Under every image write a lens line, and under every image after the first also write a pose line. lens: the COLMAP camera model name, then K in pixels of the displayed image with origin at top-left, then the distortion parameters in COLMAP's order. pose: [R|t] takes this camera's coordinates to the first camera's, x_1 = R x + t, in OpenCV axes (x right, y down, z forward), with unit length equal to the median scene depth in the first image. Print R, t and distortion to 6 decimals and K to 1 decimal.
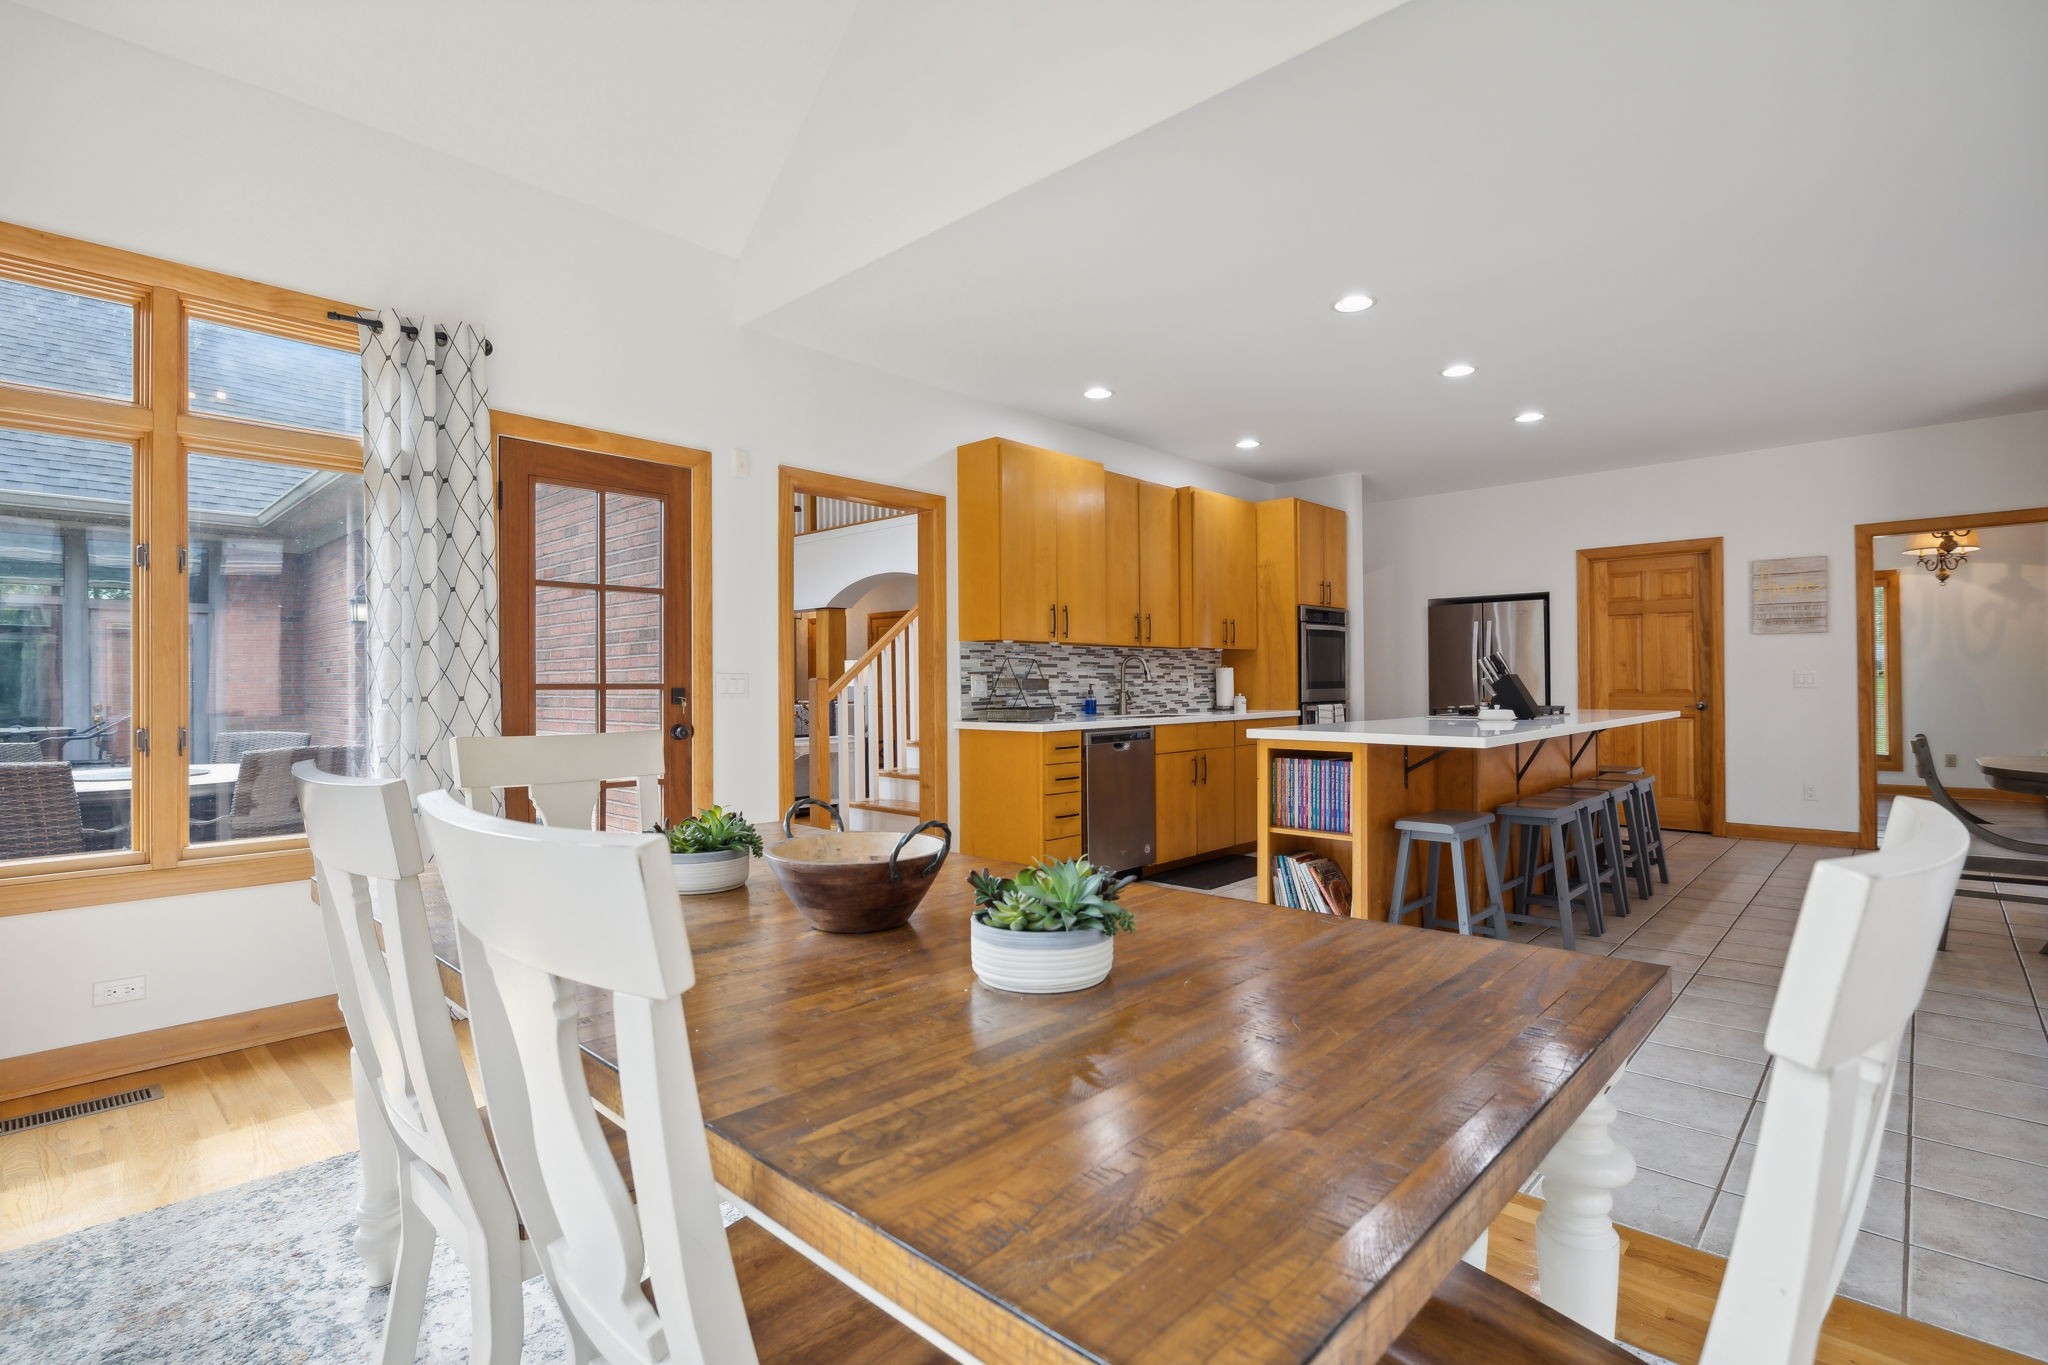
lens RADIAL K [[968.8, 0, 1024.0], [0, 968.8, 682.5], [0, 0, 1]] dist [-0.000201, -0.000009]
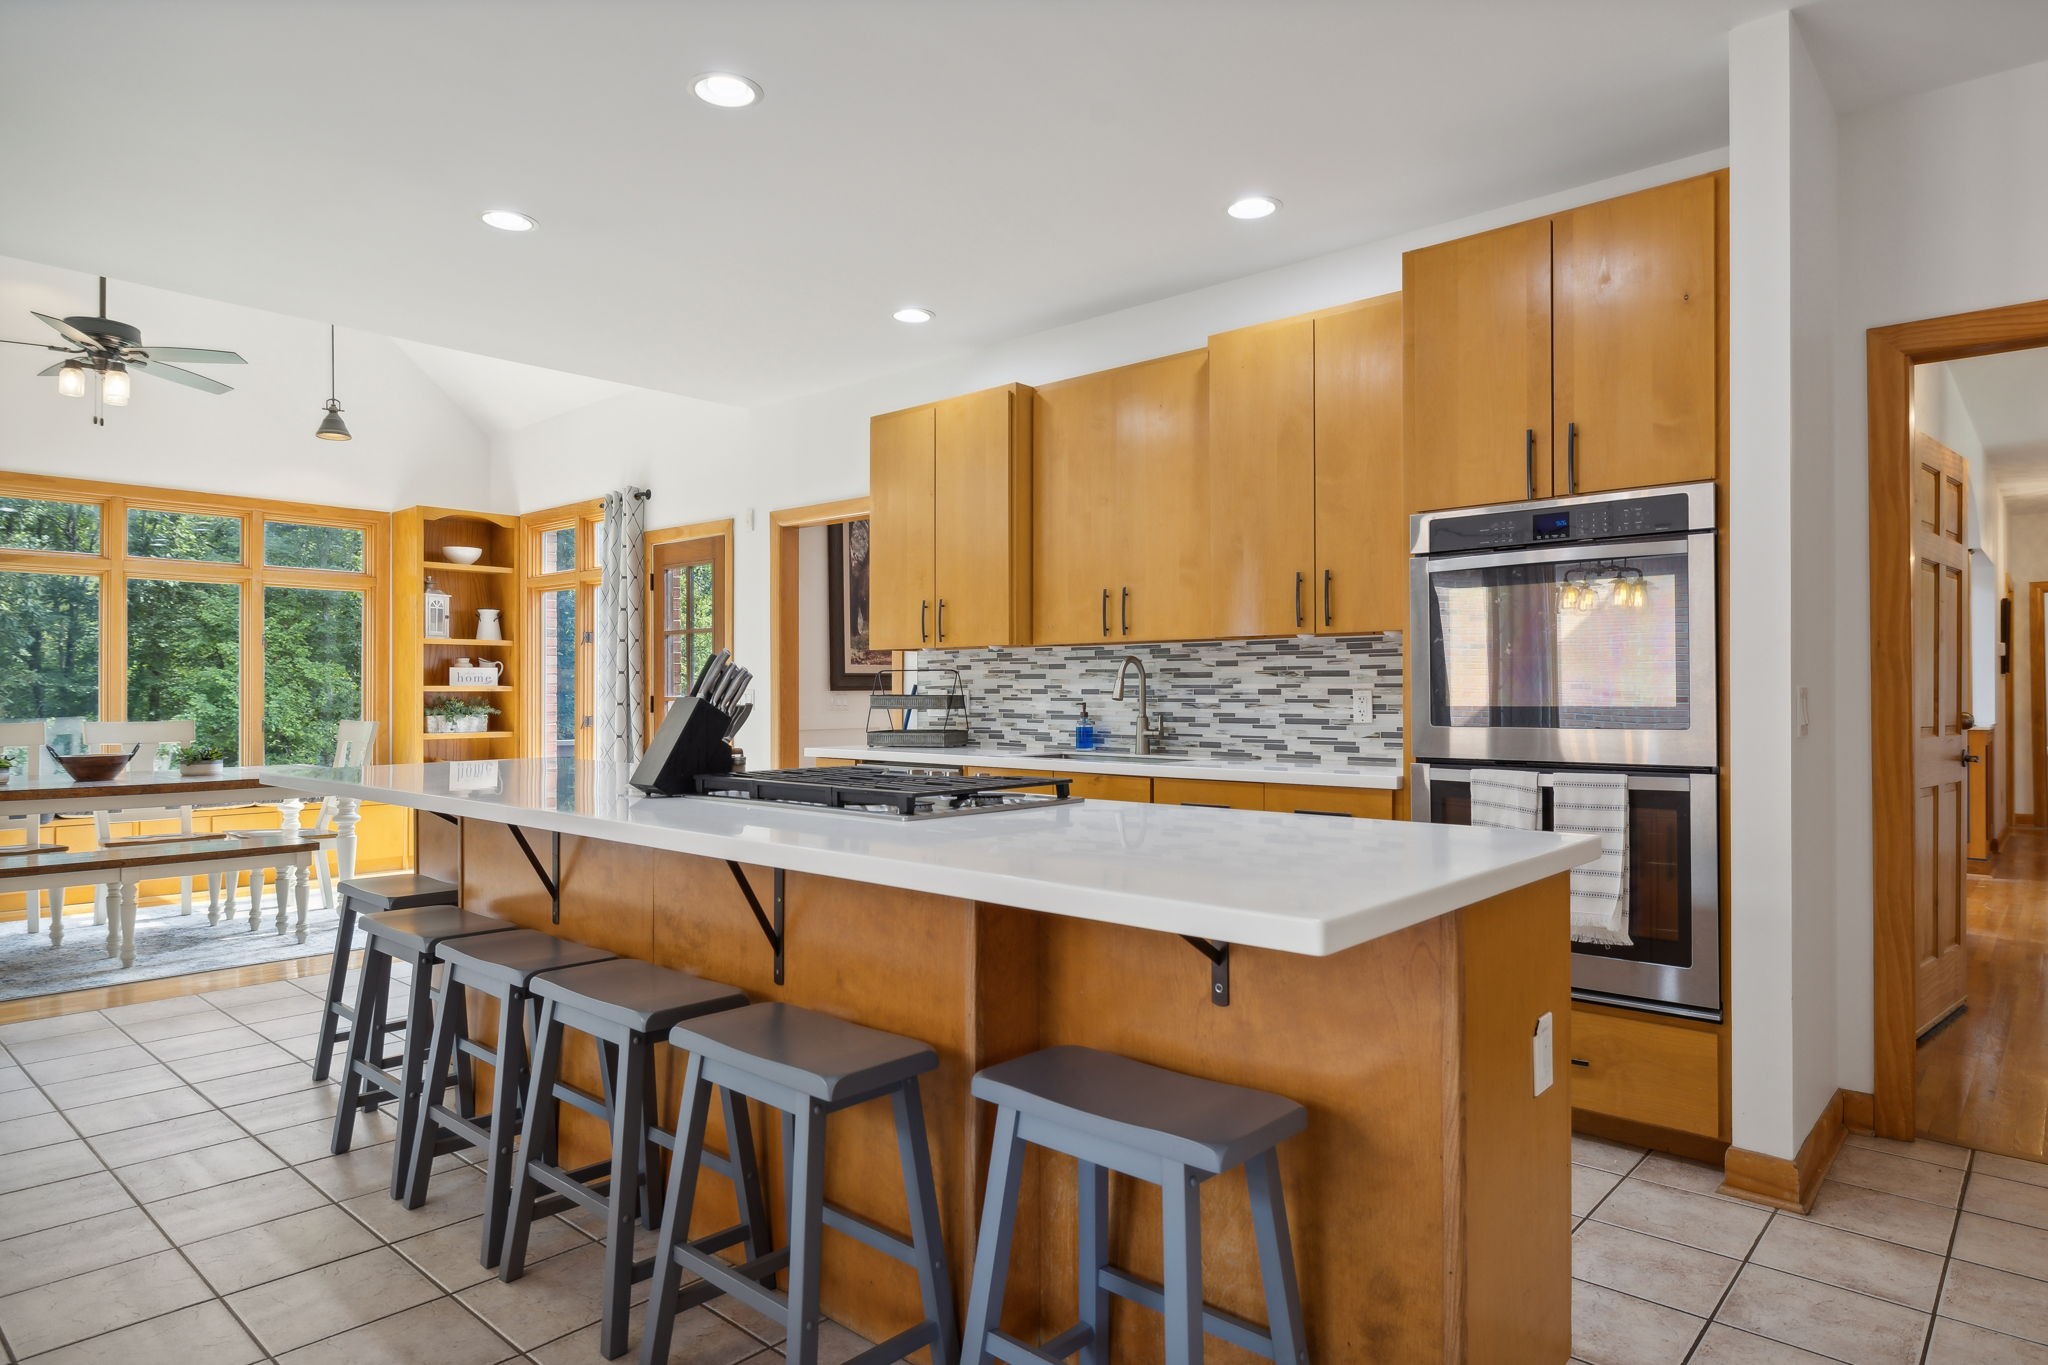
lens RADIAL K [[1175.8, 0, 994.5], [0, 1175.8, 683.4], [0, 0, 1]] dist [0.022892, -0.017580]
pose [[0.009429, -0.001971, -0.999954, 0.809855], [0.000160, 0.999998, -0.001970, -0.009342], [0.999956, -0.000142, 0.009429, 0.861517]]
